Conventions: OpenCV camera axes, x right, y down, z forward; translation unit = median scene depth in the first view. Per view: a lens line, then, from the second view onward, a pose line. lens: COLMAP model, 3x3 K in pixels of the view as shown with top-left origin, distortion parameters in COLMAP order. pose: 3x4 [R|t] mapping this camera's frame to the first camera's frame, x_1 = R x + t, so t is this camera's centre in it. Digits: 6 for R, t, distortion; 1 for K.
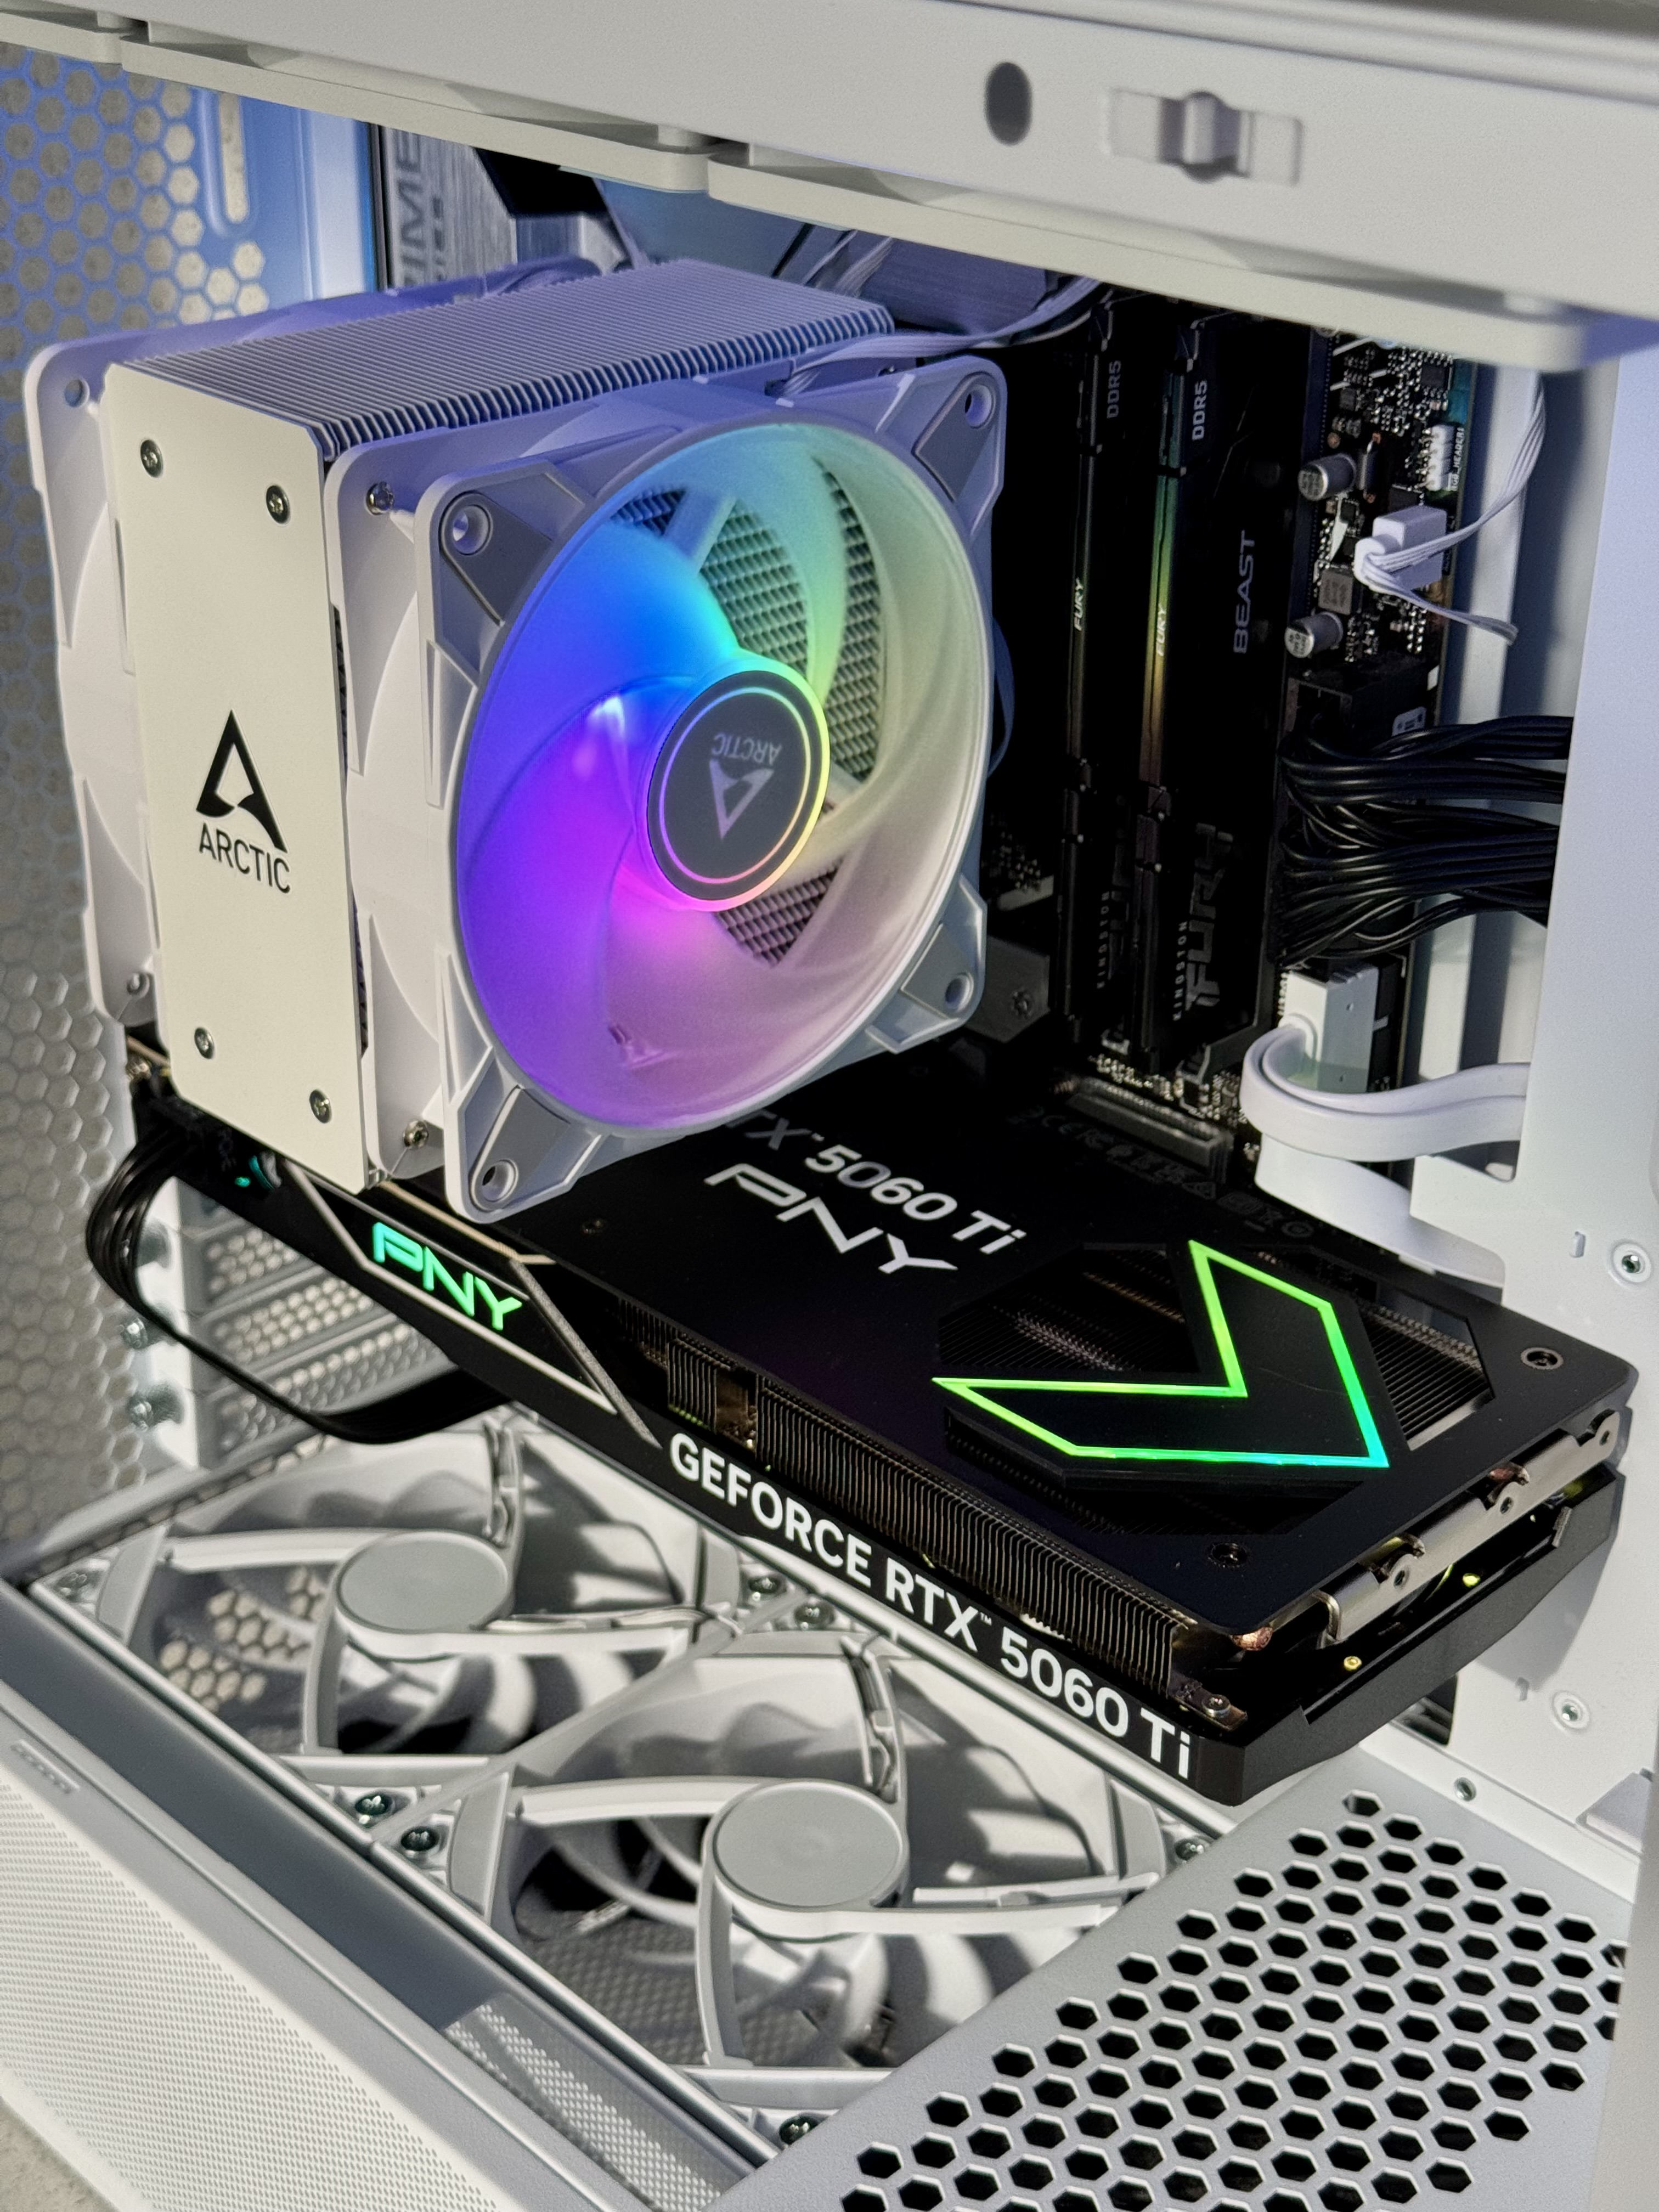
lens RADIAL K [[3046.3, 0, 835.5], [0, 3046.3, 1065.1], [0, 0, 1]] dist [0.289667, -0.019908]
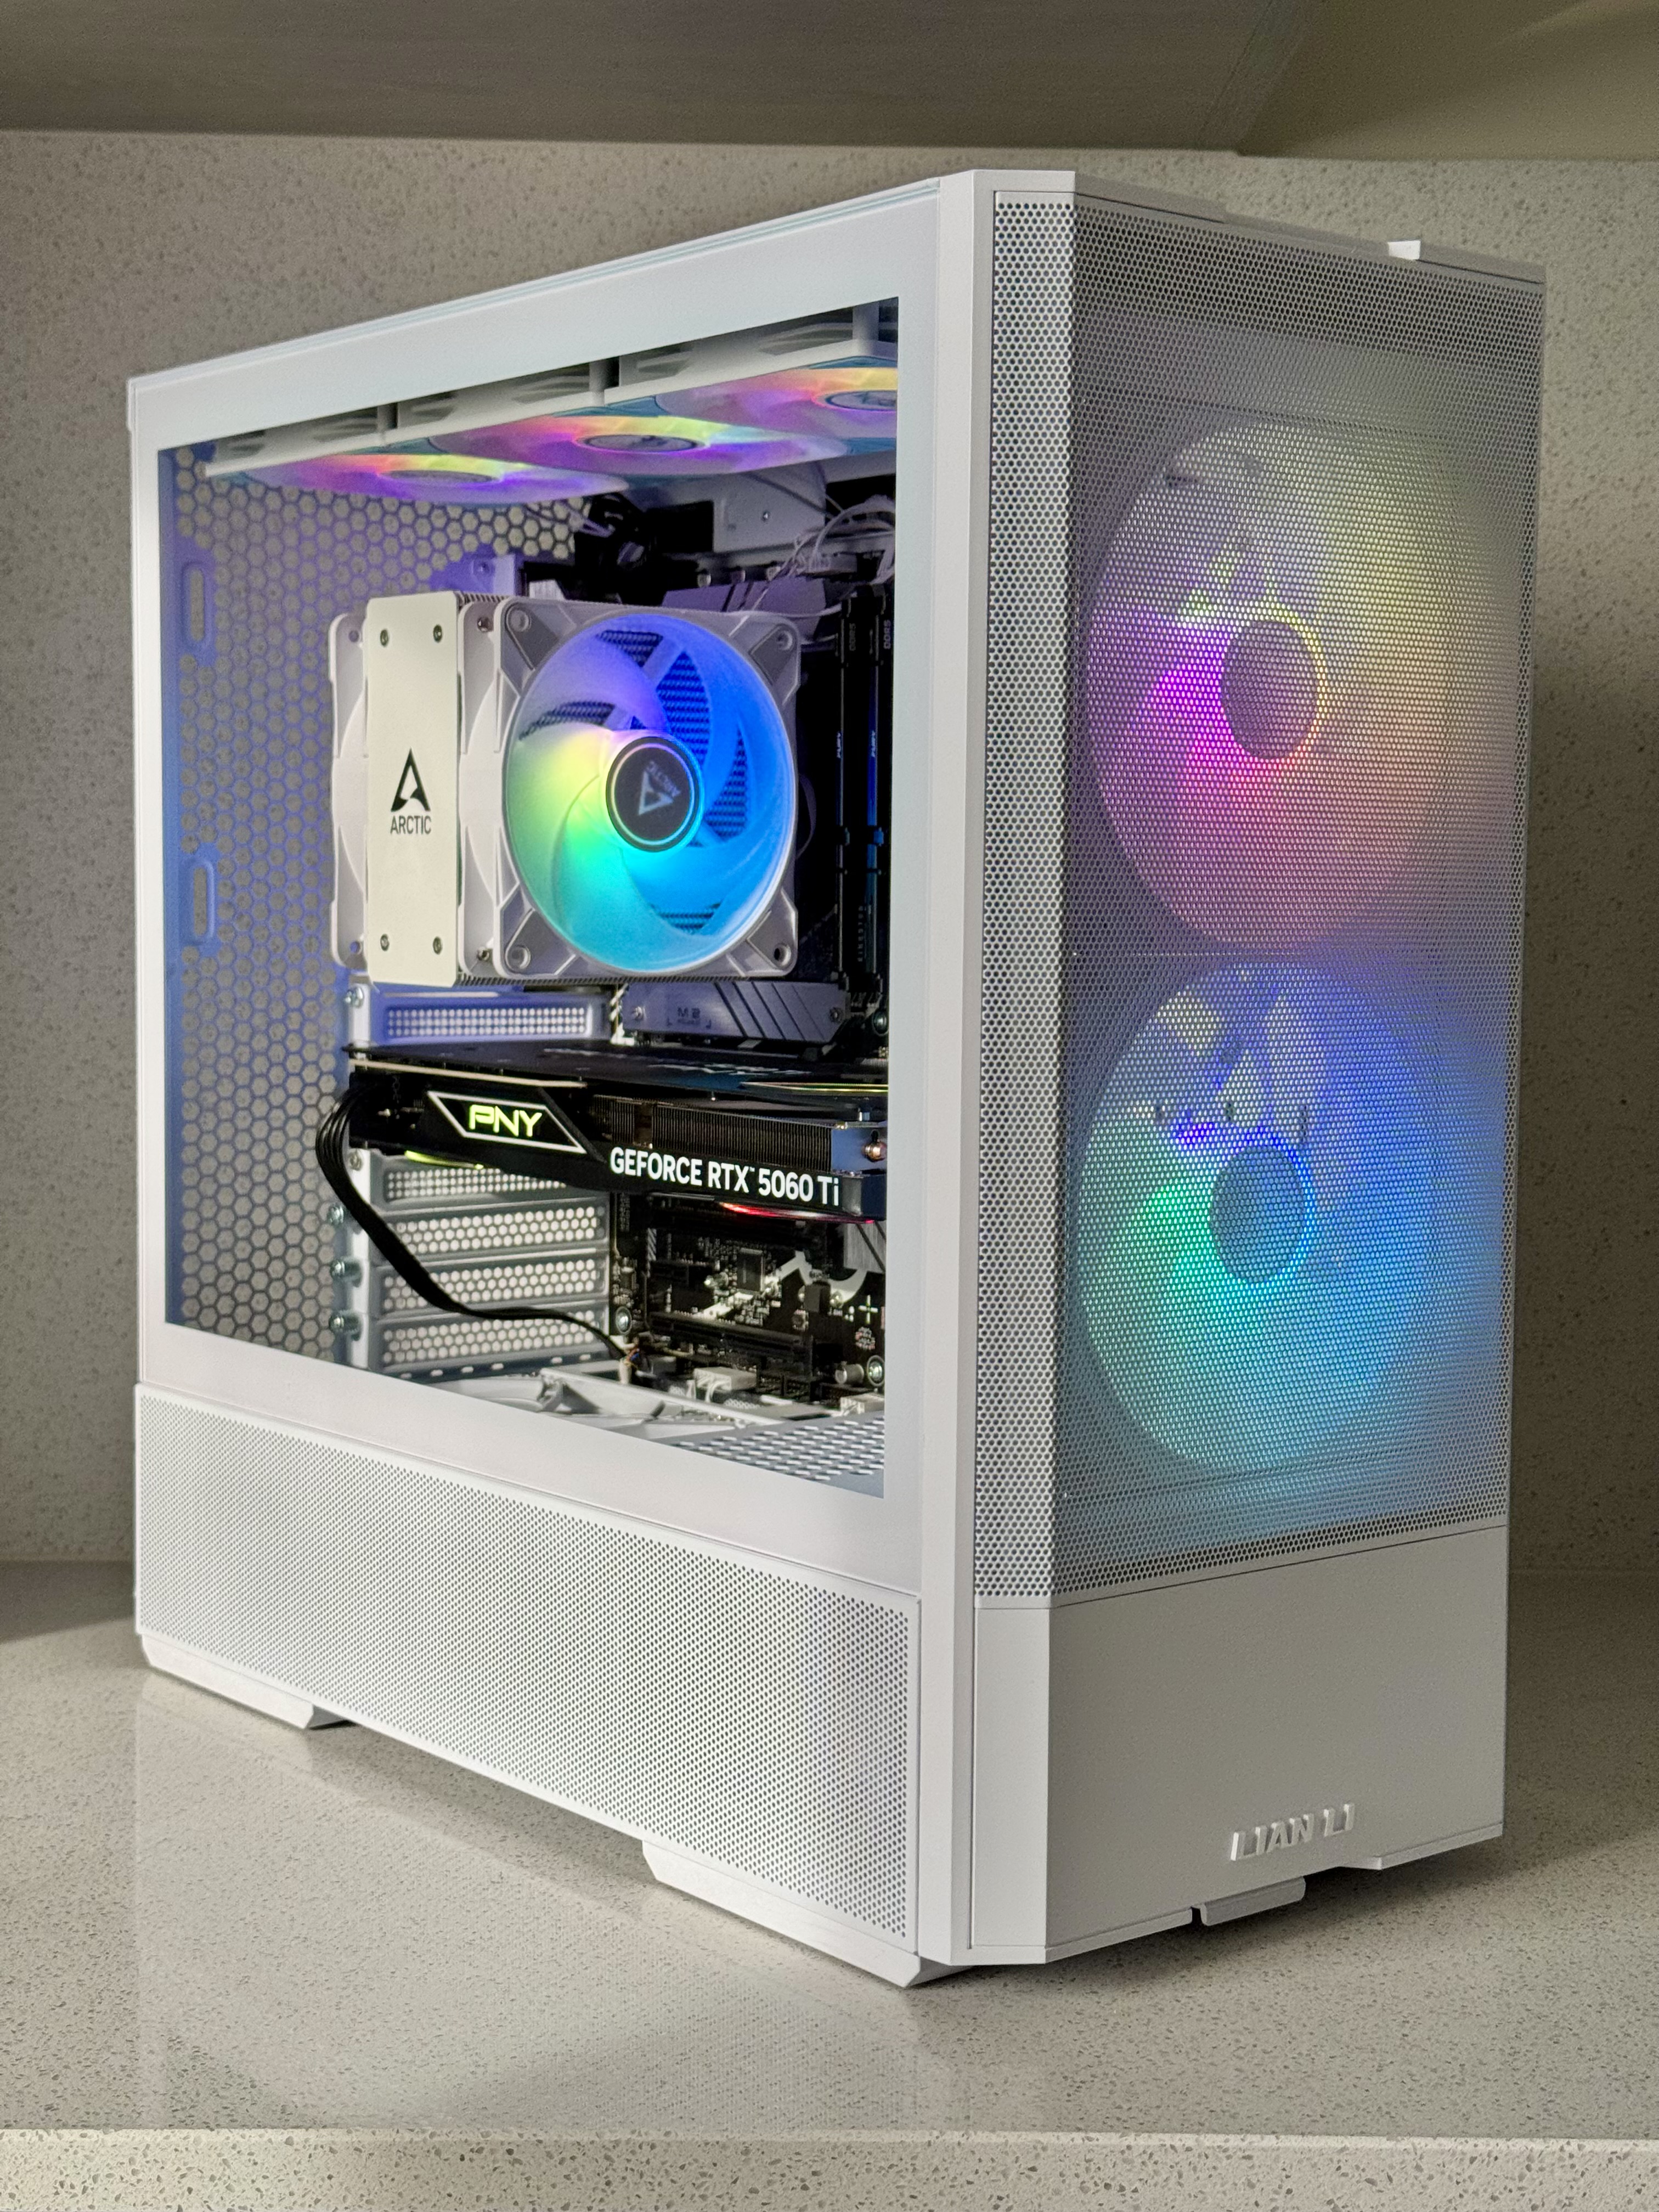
lens RADIAL K [[3091.9, 0, 829.5], [0, 3091.9, 1106.0], [0, 0, 1]] dist [0.408586, 1.229370]
pose [[0.995333, 0.008114, -0.096156, 0.276690], [-0.043805, 0.925864, -0.375309, 0.847332], [0.085982, 0.377770, 0.921899, -0.790915]]
